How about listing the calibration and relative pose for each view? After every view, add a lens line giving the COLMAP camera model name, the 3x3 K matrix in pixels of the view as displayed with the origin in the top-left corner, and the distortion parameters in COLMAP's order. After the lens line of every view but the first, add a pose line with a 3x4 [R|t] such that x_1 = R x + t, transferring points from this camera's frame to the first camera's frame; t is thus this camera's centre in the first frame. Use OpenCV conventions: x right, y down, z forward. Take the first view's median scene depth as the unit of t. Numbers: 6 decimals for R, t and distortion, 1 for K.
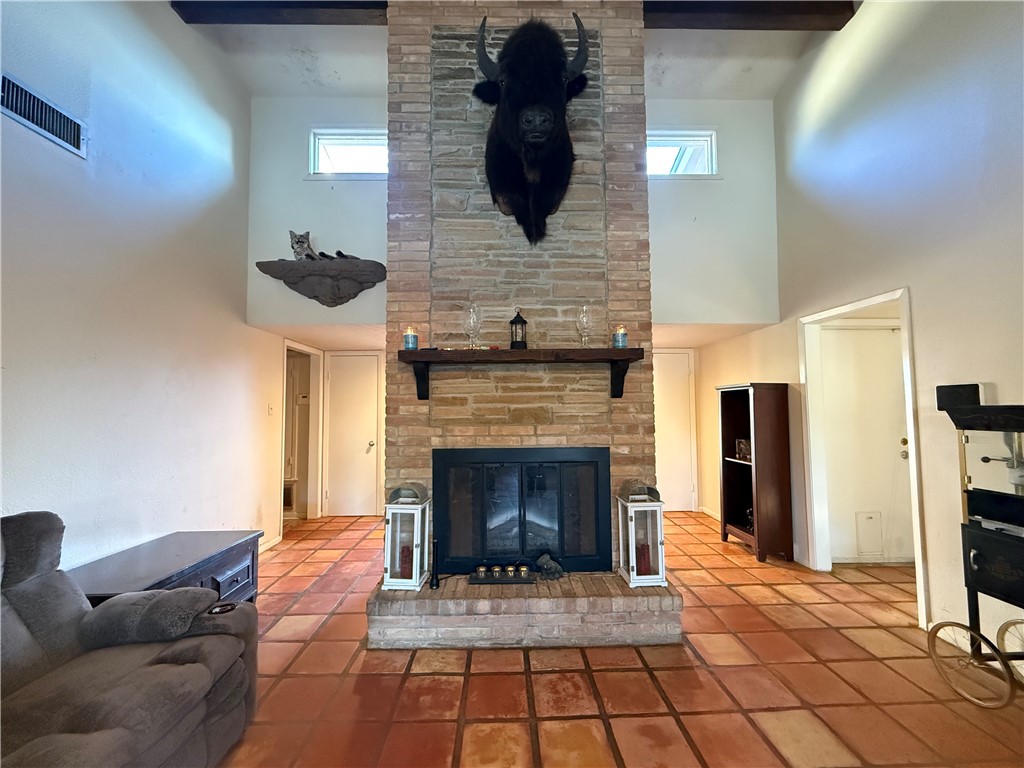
lens RADIAL K [[409.6, 0, 511.3], [0, 409.6, 385.2], [0, 0, 1]] dist [-0.001770, -0.000032]
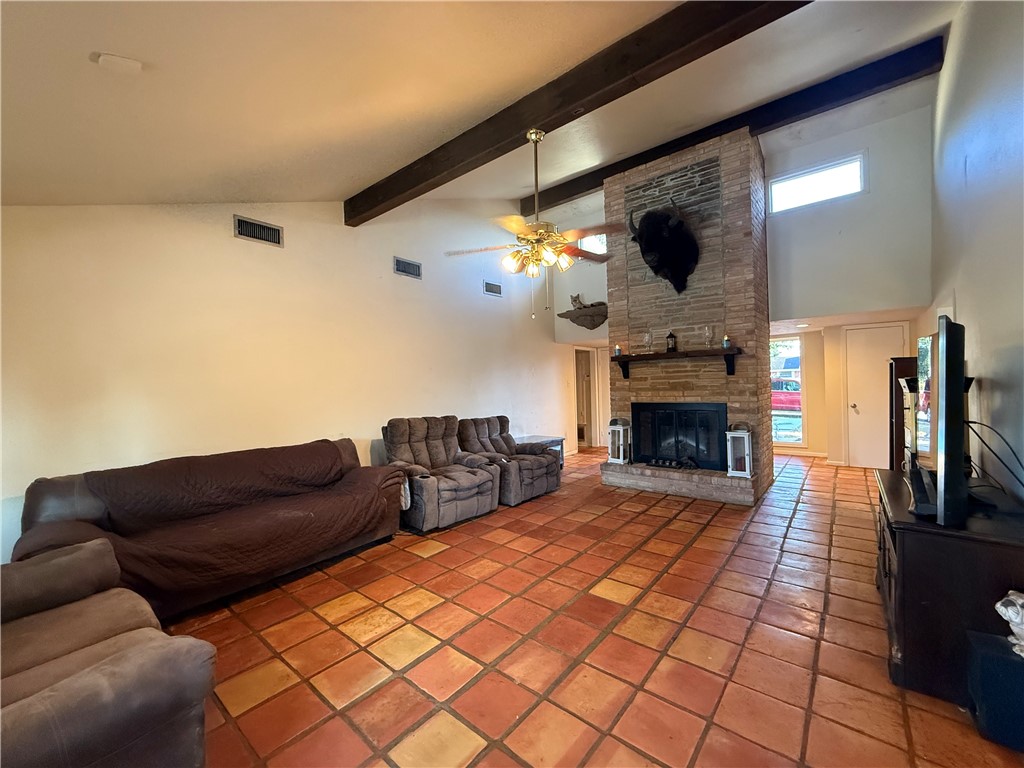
lens RADIAL K [[409.6, 0, 511.3], [0, 409.6, 385.2], [0, 0, 1]] dist [-0.001770, -0.000032]
pose [[0.756698, -0.011775, -0.653659, 0.689033], [0.056845, 0.997236, 0.047840, -0.063186], [0.651289, -0.073358, 0.755276, -0.931602]]
